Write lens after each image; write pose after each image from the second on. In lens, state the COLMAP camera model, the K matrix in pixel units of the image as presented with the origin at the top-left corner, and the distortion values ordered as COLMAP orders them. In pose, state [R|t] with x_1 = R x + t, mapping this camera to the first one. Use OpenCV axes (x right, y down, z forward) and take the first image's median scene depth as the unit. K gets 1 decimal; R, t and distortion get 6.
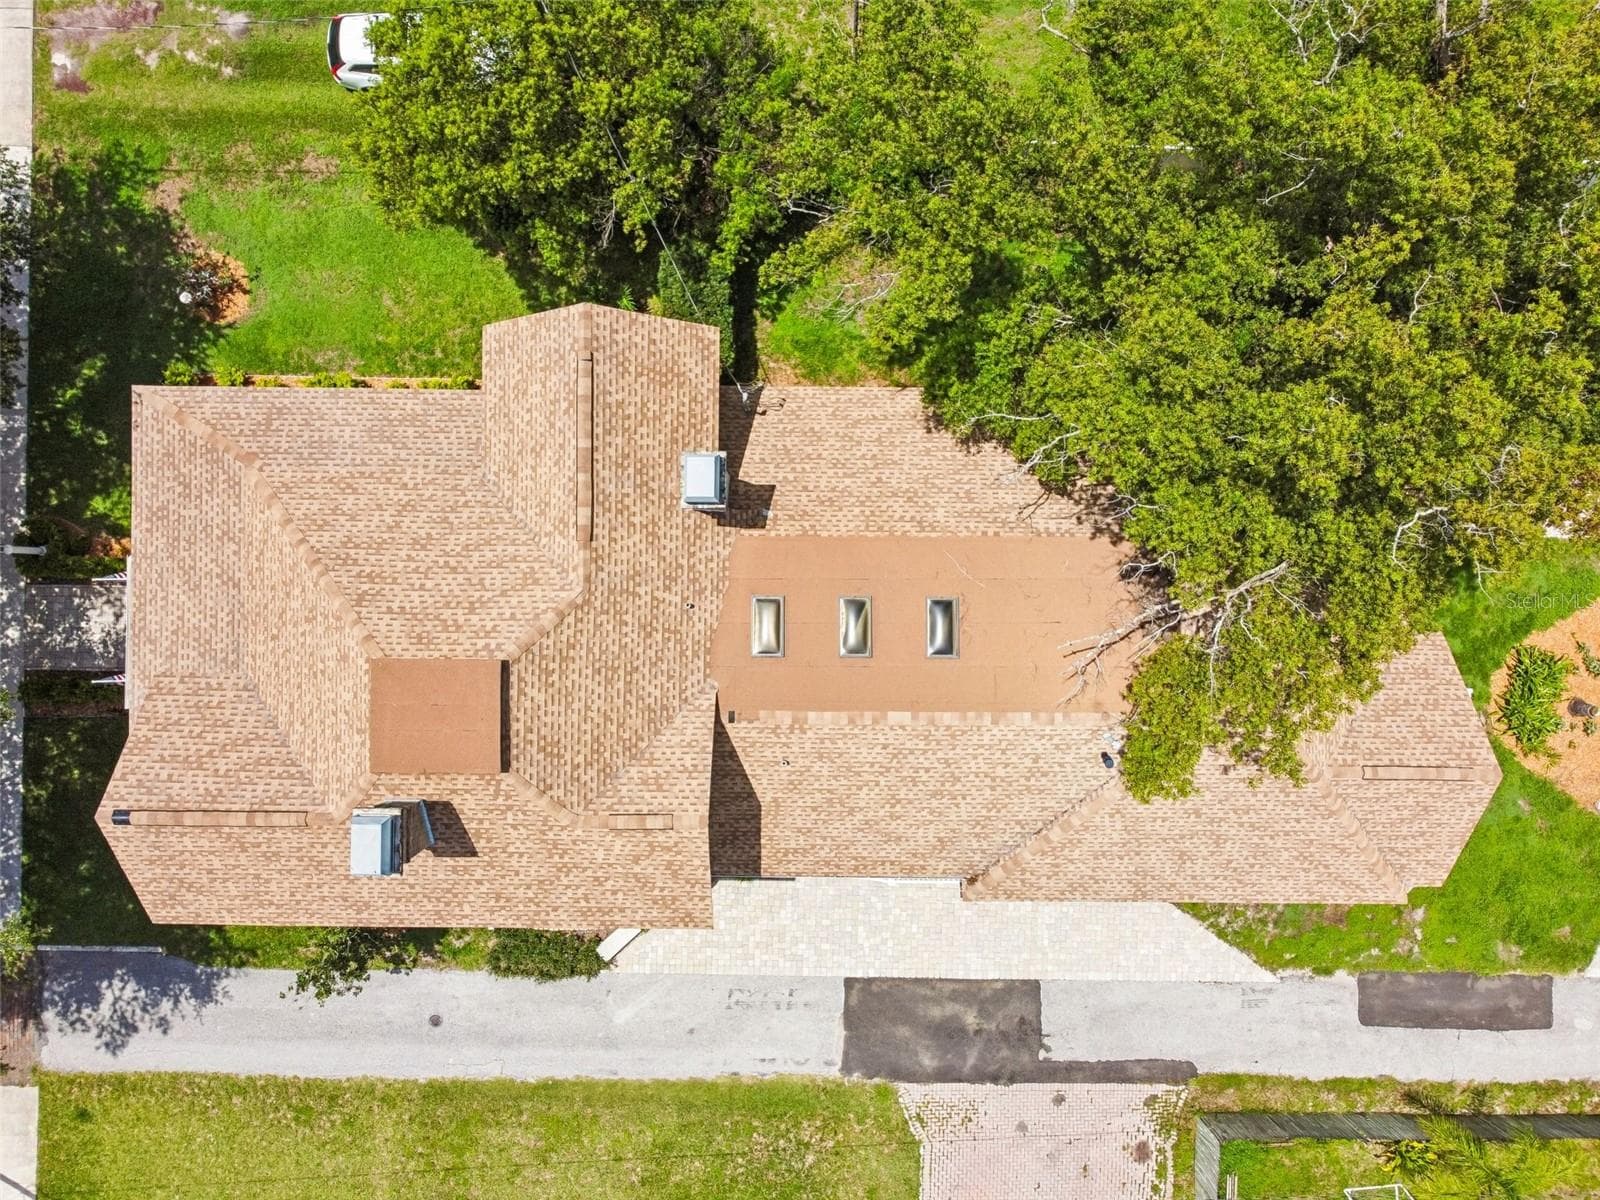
lens RADIAL K [[1207.2, 0, 809.6], [0, 1207.2, 588.0], [0, 0, 1]] dist [0.021064, -0.051112]
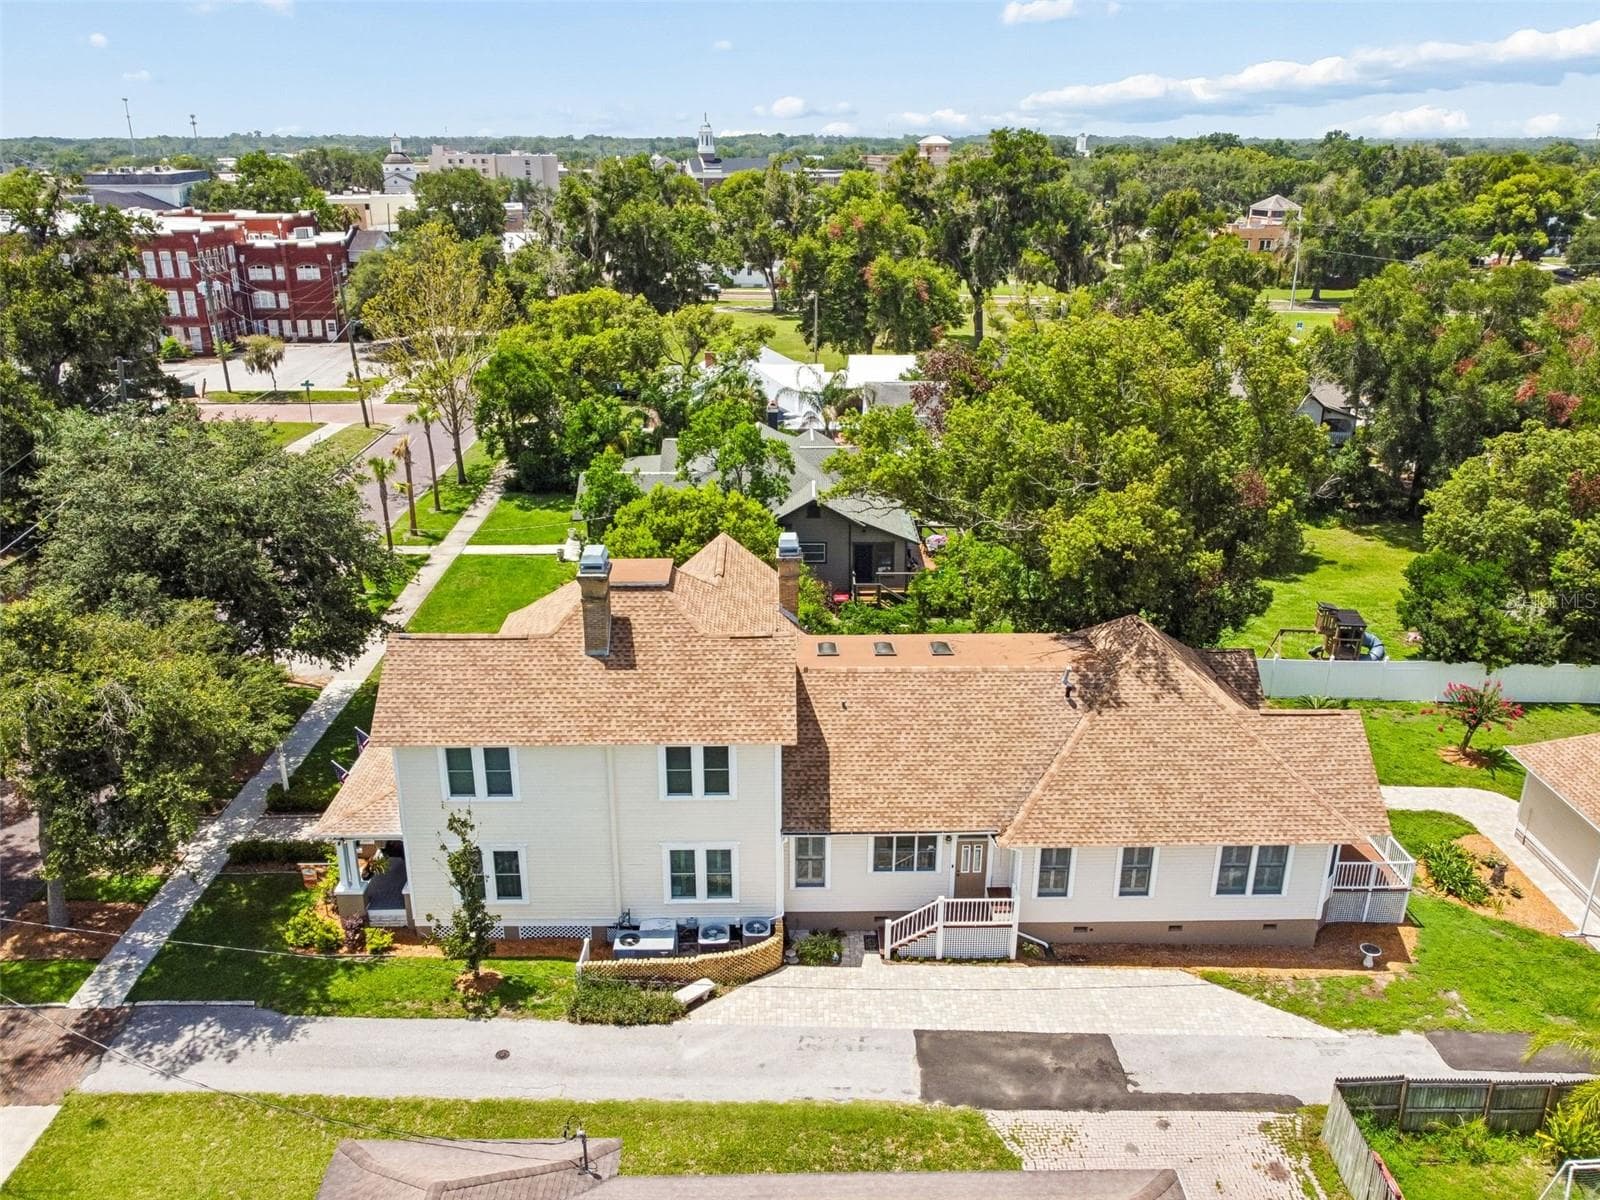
lens RADIAL K [[1228.2, 0, 794.4], [0, 1228.2, 594.1], [0, 0, 1]] dist [-0.046888, 0.050647]
pose [[0.999551, -0.026810, 0.013409, -0.075188], [0.021931, 0.349071, -0.936840, 1.158027], [0.020435, 0.936713, 0.349502, 0.302863]]
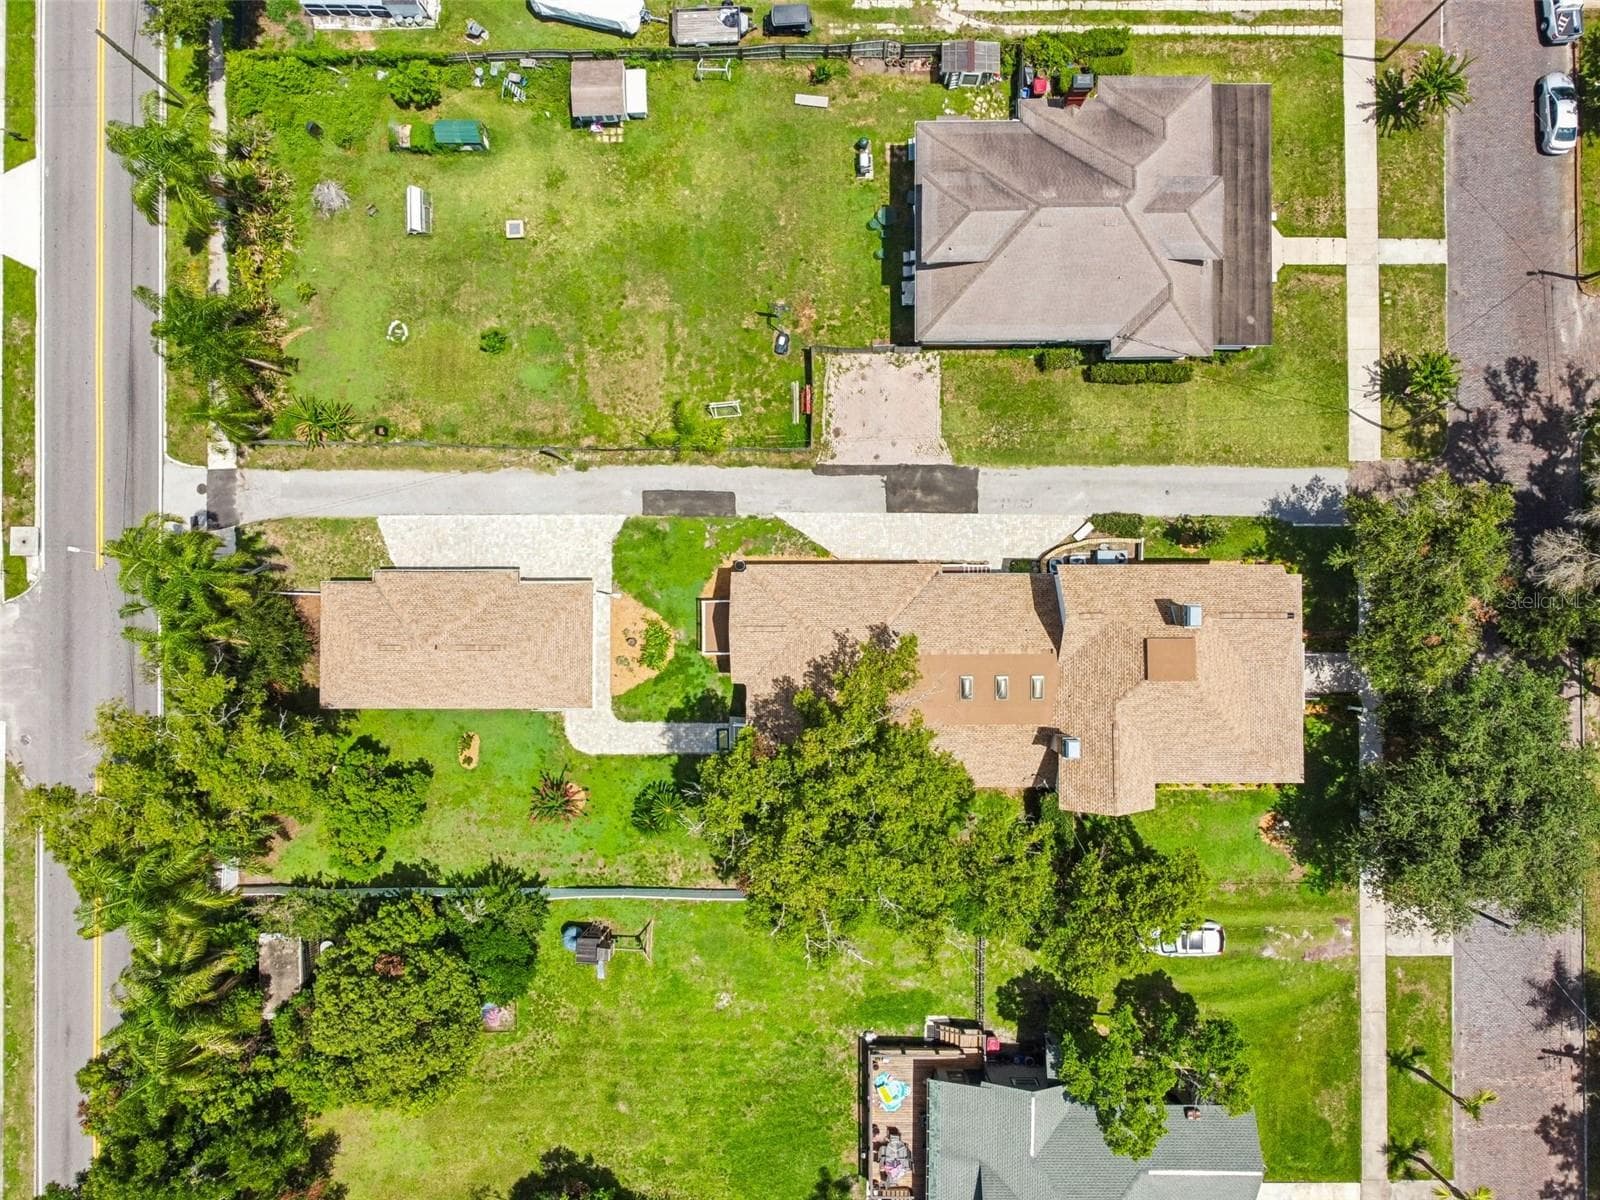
lens RADIAL K [[1197.2, 0, 800.0], [0, 1197.2, 600.0], [0, 0, 1]] dist [0.087911, -0.289679]
pose [[-0.999868, 0.014881, -0.006583, 0.366577], [-0.014900, -0.999885, 0.002872, 0.167904], [-0.006539, 0.002970, 0.999974, -1.148311]]
